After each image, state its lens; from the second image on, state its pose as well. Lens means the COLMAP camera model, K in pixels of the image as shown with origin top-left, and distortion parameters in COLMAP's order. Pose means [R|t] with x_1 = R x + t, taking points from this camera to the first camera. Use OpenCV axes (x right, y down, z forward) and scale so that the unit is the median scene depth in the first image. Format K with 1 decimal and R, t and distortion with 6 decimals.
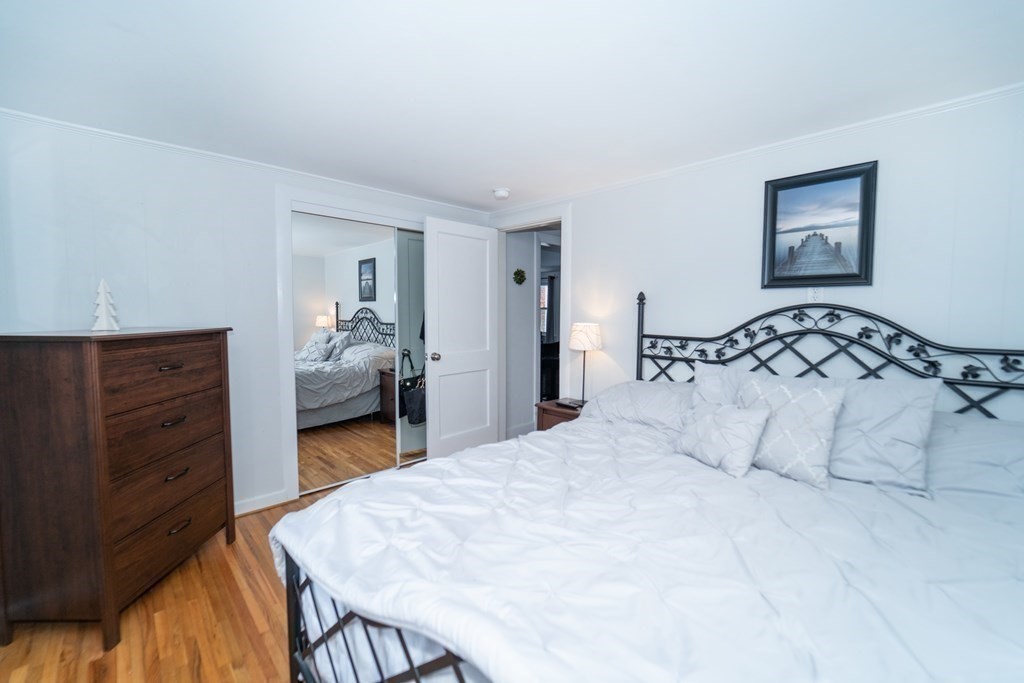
lens RADIAL K [[407.0, 0, 487.7], [0, 407.0, 338.6], [0, 0, 1]] dist [-0.018315, 0.000124]
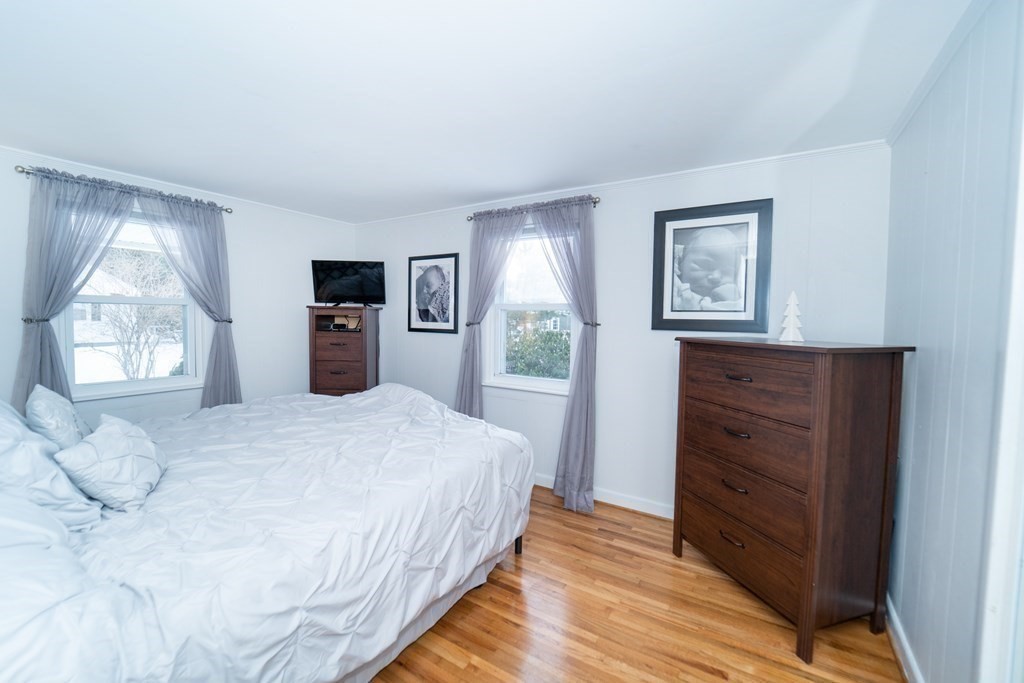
lens RADIAL K [[419.9, 0, 512.7], [0, 419.9, 336.1], [0, 0, 1]] dist [-0.020593, 0.000845]
pose [[-0.964240, -0.002185, -0.265022, 0.026429], [-0.030758, 0.994132, 0.103713, -0.123548], [0.263240, 0.108155, -0.958649, 1.853659]]
